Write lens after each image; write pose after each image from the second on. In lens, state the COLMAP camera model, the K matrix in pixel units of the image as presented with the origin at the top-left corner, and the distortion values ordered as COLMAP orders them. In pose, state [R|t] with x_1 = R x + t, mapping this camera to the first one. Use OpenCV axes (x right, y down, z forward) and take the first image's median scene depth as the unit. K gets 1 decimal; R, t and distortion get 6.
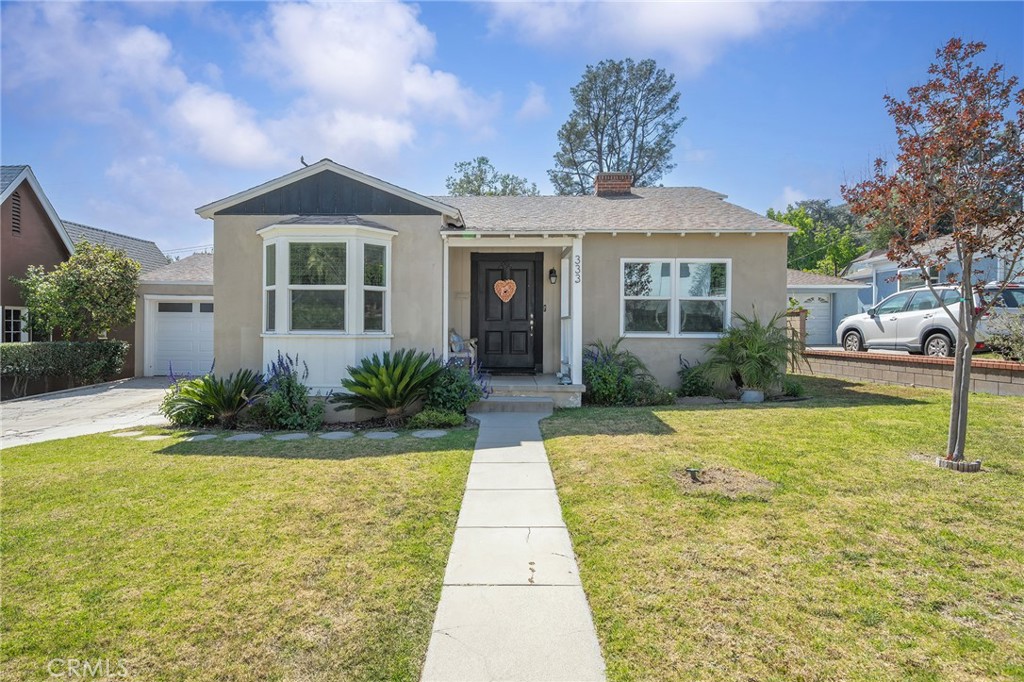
lens RADIAL K [[529.3, 0, 508.2], [0, 529.3, 344.0], [0, 0, 1]] dist [-0.005634, 0.000490]
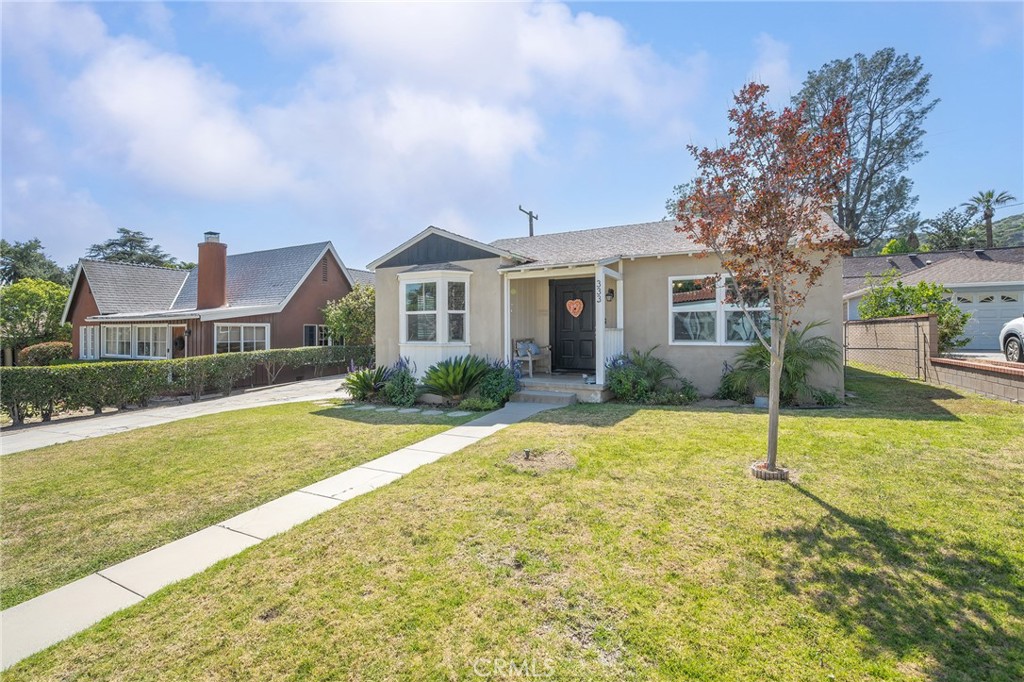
lens RADIAL K [[442.3, 0, 514.4], [0, 442.3, 334.4], [0, 0, 1]] dist [-0.002657, -0.000084]
pose [[0.902215, -0.007768, -0.431217, 0.405359], [-0.002681, 0.999717, -0.023620, -0.015267], [0.431279, 0.022467, 0.901939, -0.019270]]
